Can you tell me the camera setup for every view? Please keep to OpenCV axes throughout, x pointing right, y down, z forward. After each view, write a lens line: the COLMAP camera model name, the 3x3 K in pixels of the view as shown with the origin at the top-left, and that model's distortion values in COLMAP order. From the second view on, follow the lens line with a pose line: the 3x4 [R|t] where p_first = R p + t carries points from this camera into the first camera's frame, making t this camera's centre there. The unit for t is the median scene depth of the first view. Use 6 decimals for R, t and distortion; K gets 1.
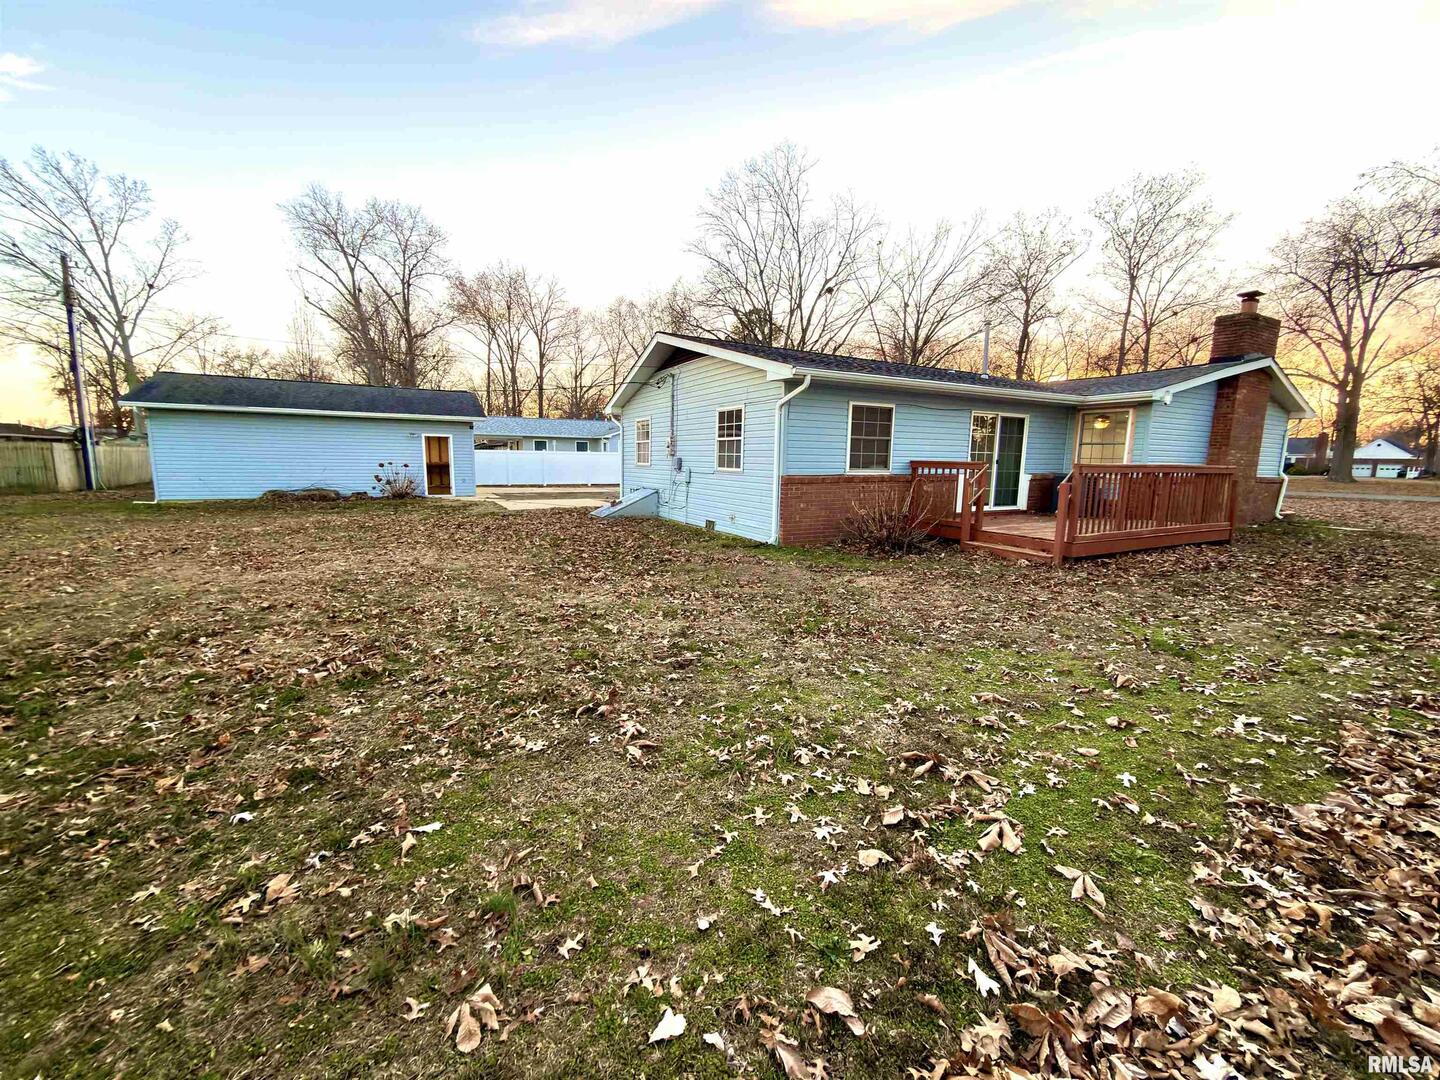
lens RADIAL K [[572.2, 0, 717.8], [0, 572.2, 539.6], [0, 0, 1]] dist [-0.002551, -0.000623]
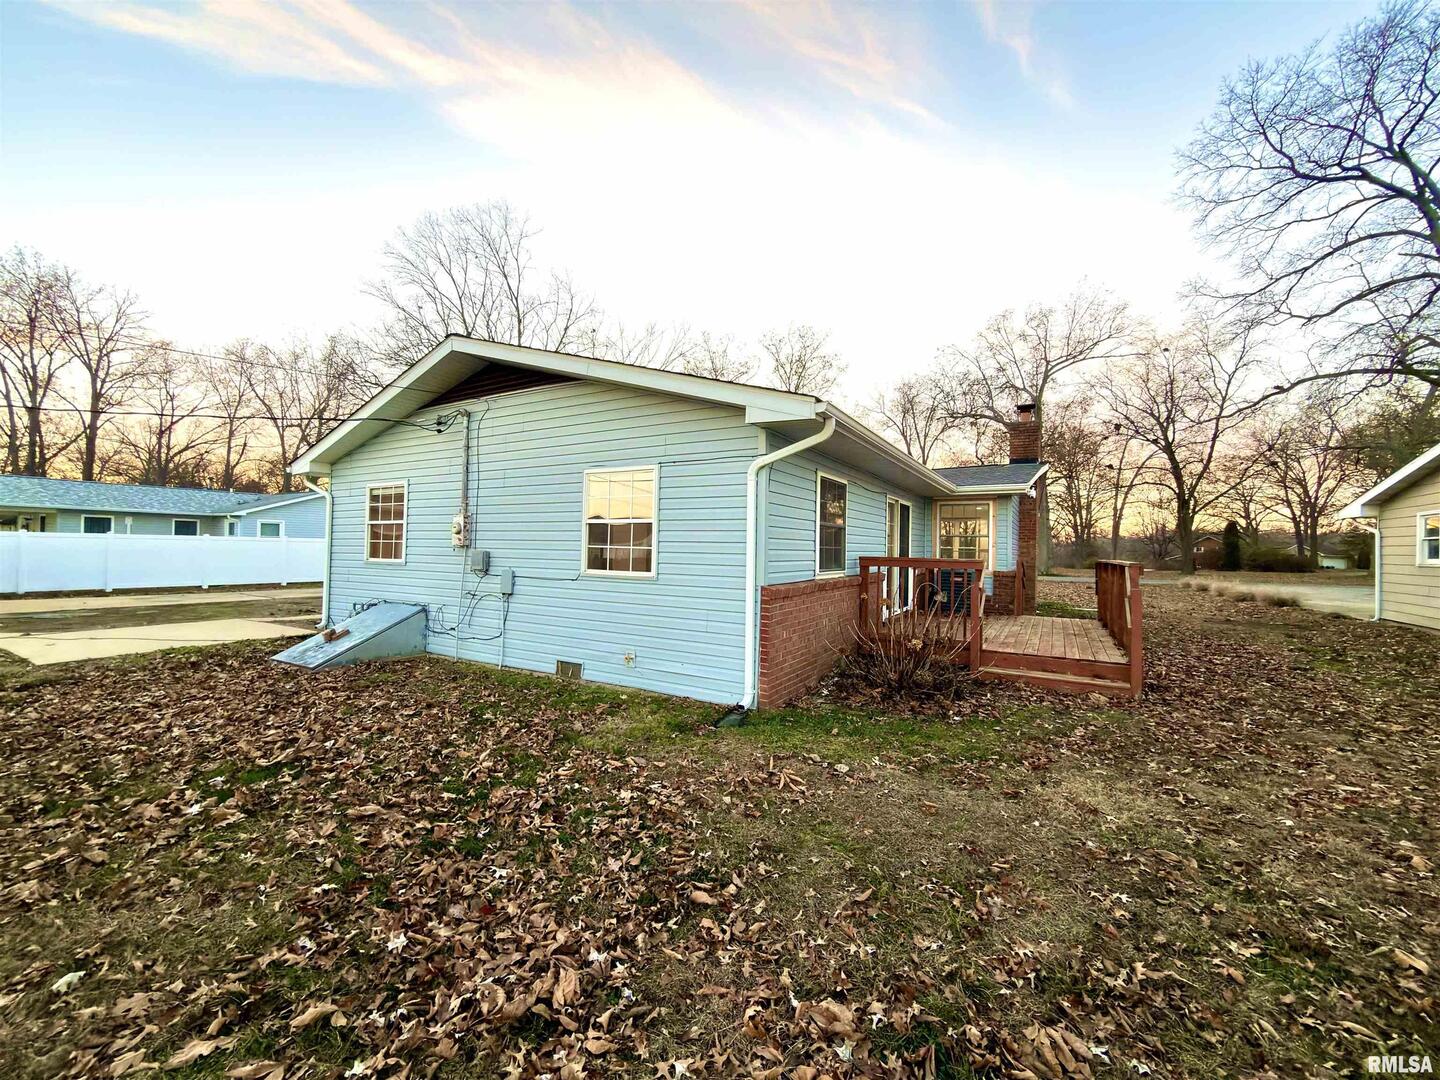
lens RADIAL K [[572.2, 0, 721.8], [0, 572.2, 543.1], [0, 0, 1]] dist [-0.002551, -0.000623]
pose [[0.852431, 0.006126, 0.522803, -0.056600], [0.069037, 0.989857, -0.124164, -0.021641], [-0.518261, 0.141934, 0.843362, 0.132753]]
